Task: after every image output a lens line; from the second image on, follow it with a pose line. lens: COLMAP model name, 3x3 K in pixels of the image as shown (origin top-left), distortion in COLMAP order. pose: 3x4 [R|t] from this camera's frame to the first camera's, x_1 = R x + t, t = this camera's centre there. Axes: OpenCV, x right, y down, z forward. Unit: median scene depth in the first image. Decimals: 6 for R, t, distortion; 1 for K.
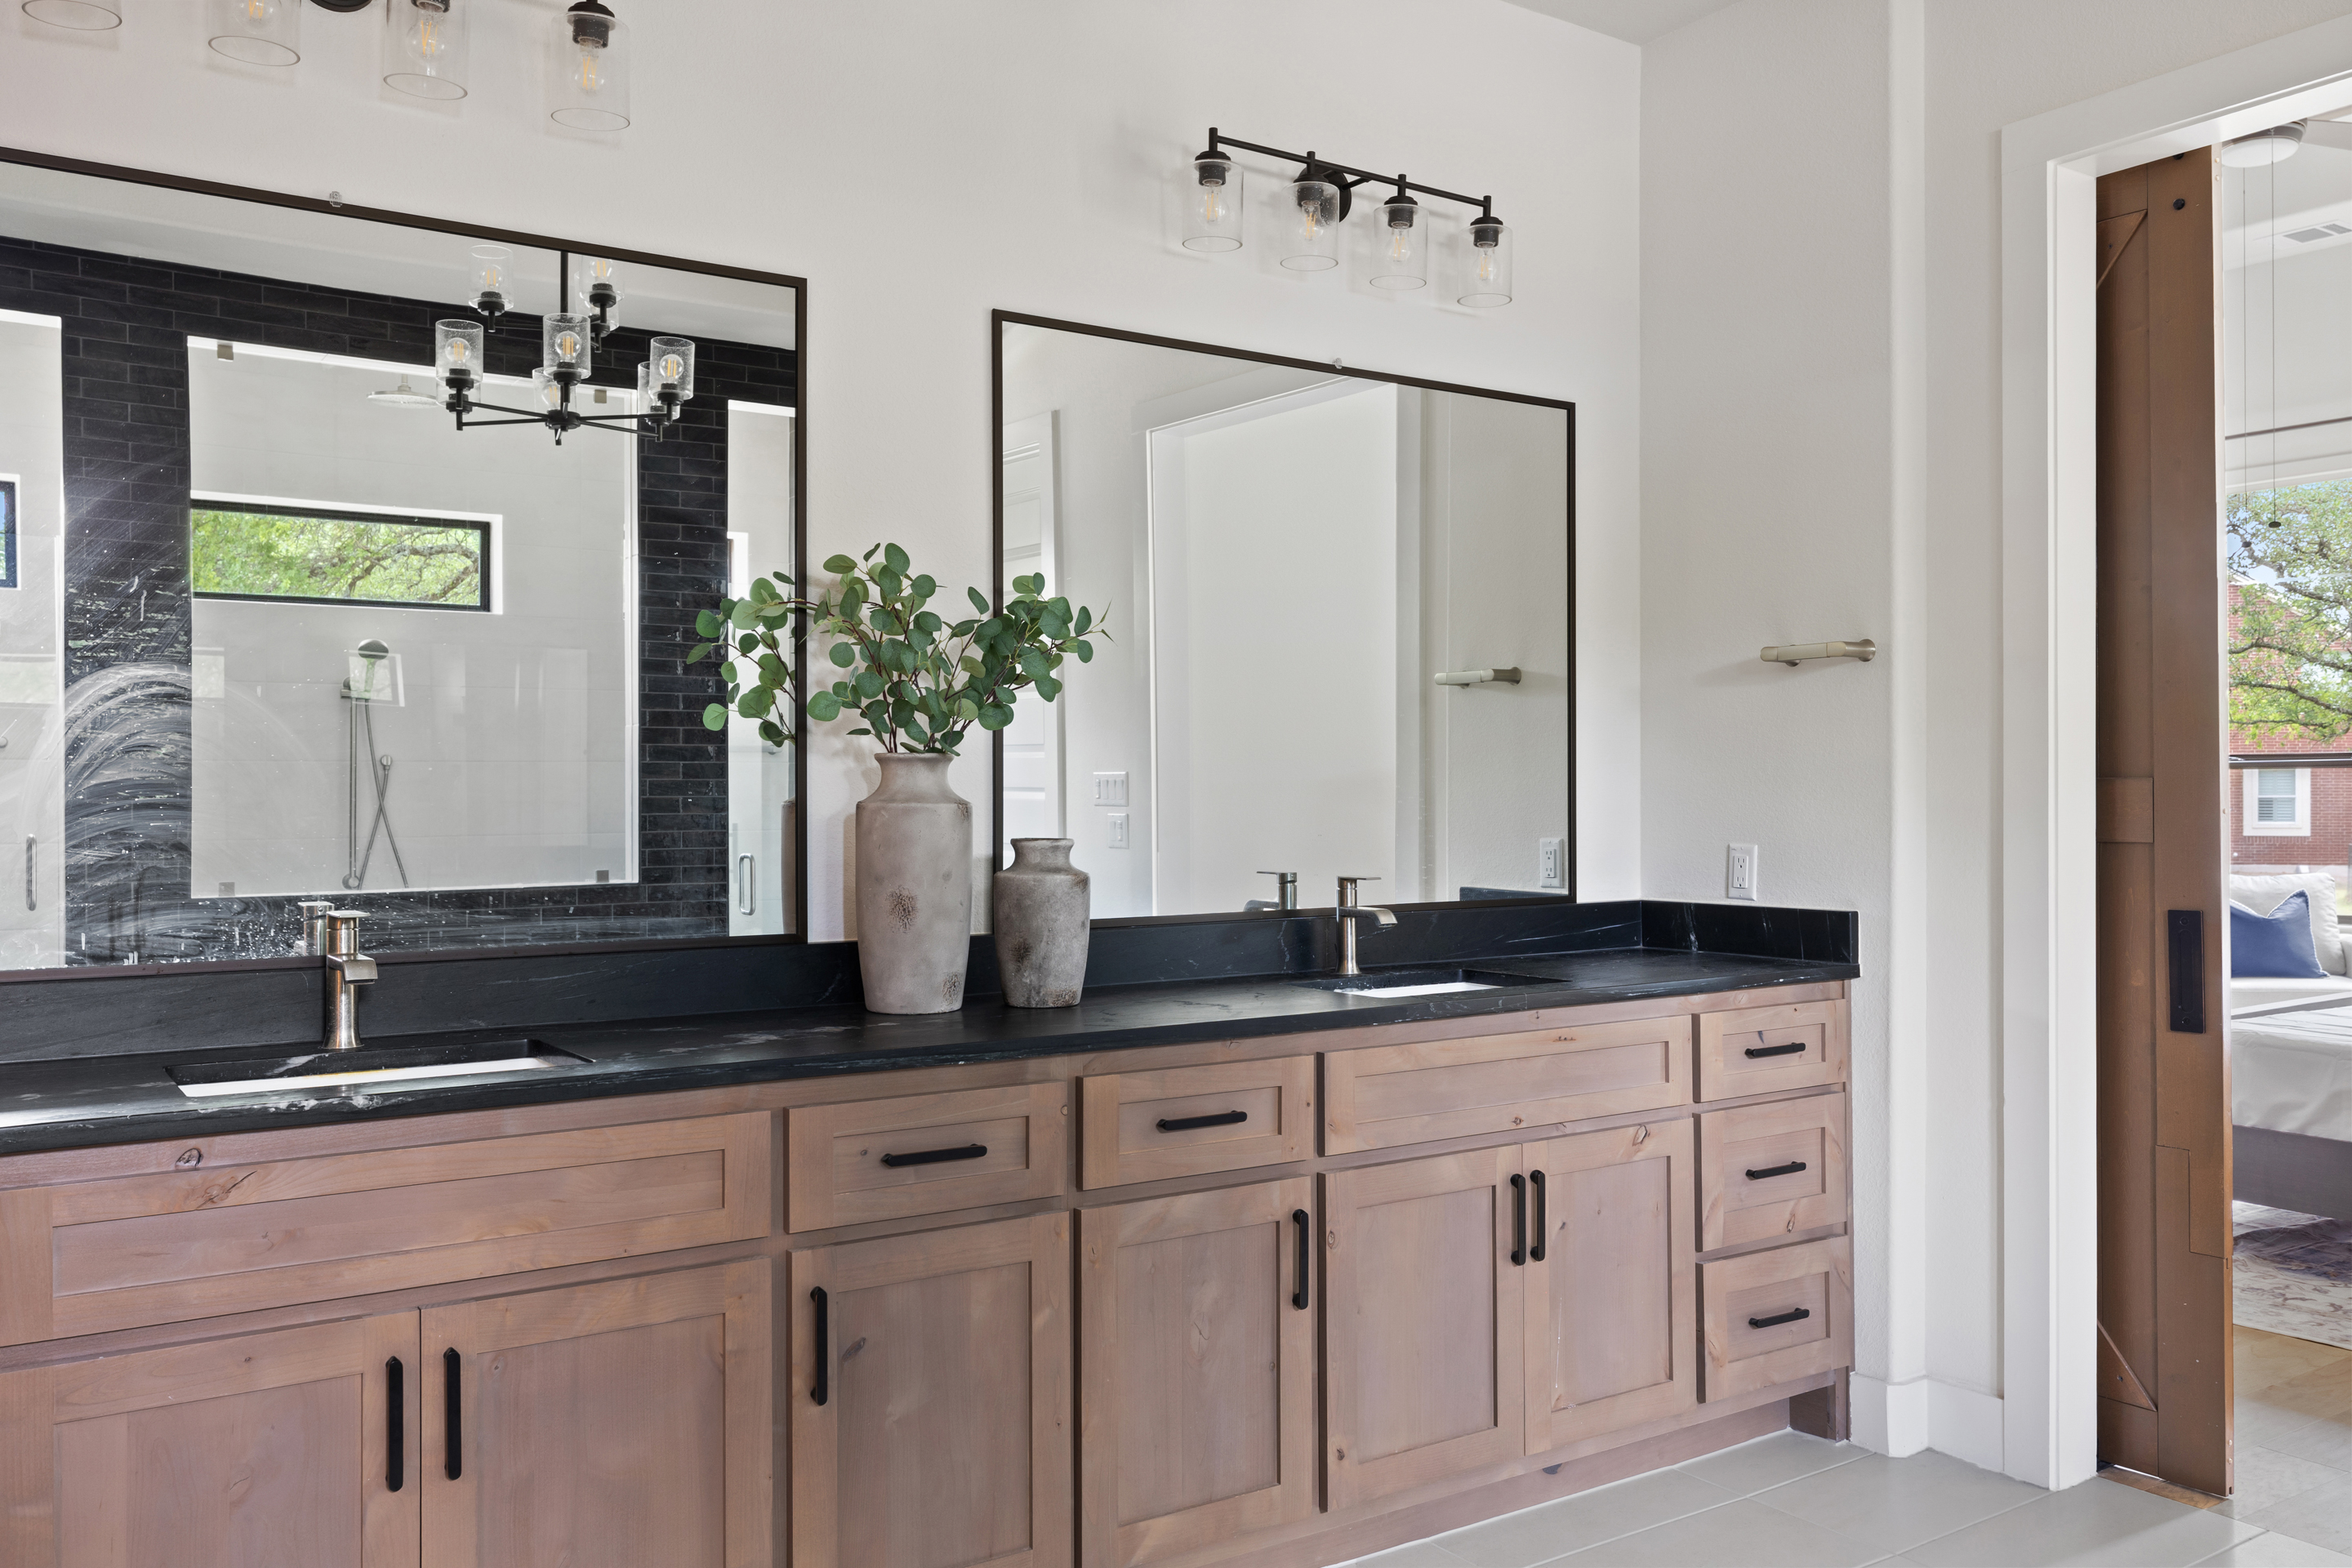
lens RADIAL K [[1863.0, 0, 1177.4], [0, 1863.0, 780.6], [0, 0, 1]] dist [-0.000490, 0.008713]
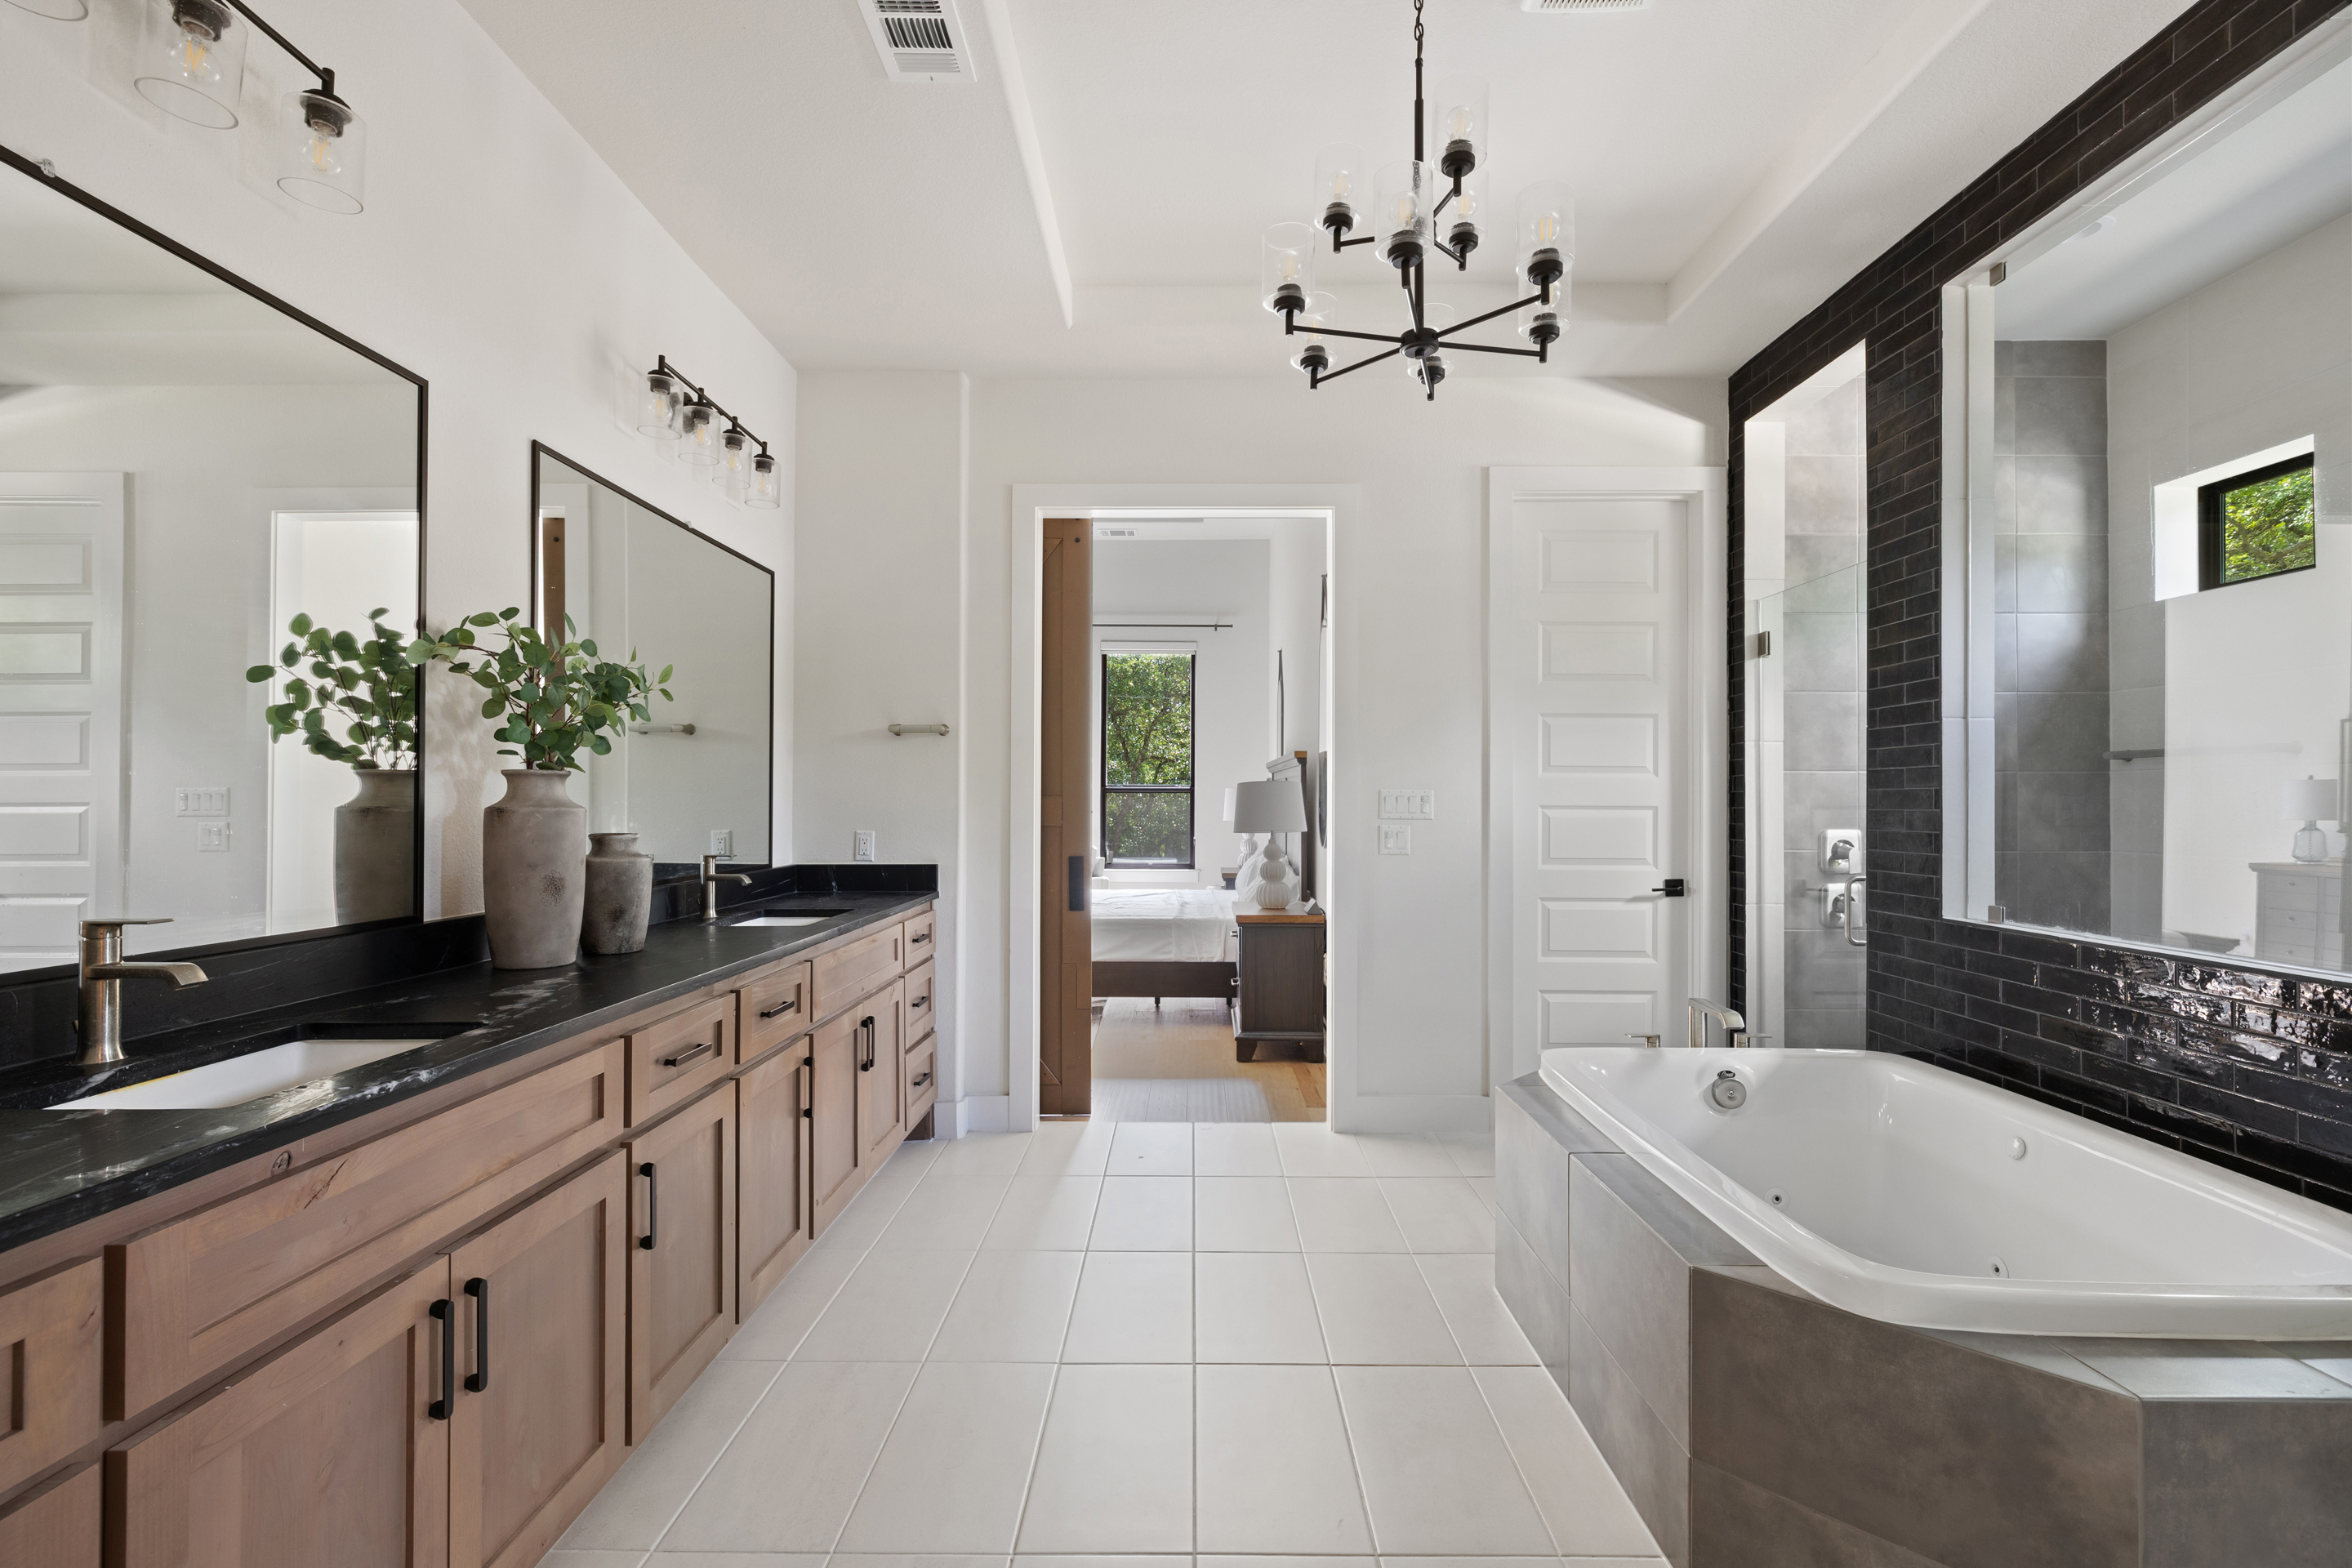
lens RADIAL K [[1062.4, 0, 1182.5], [0, 1062.4, 797.0], [0, 0, 1]] dist [0.000376, 0.000082]
pose [[0.570095, 0.006098, 0.821556, -0.459058], [-0.003159, 0.999981, -0.005230, 0.006227], [-0.821573, 0.000387, 0.570103, 0.179922]]
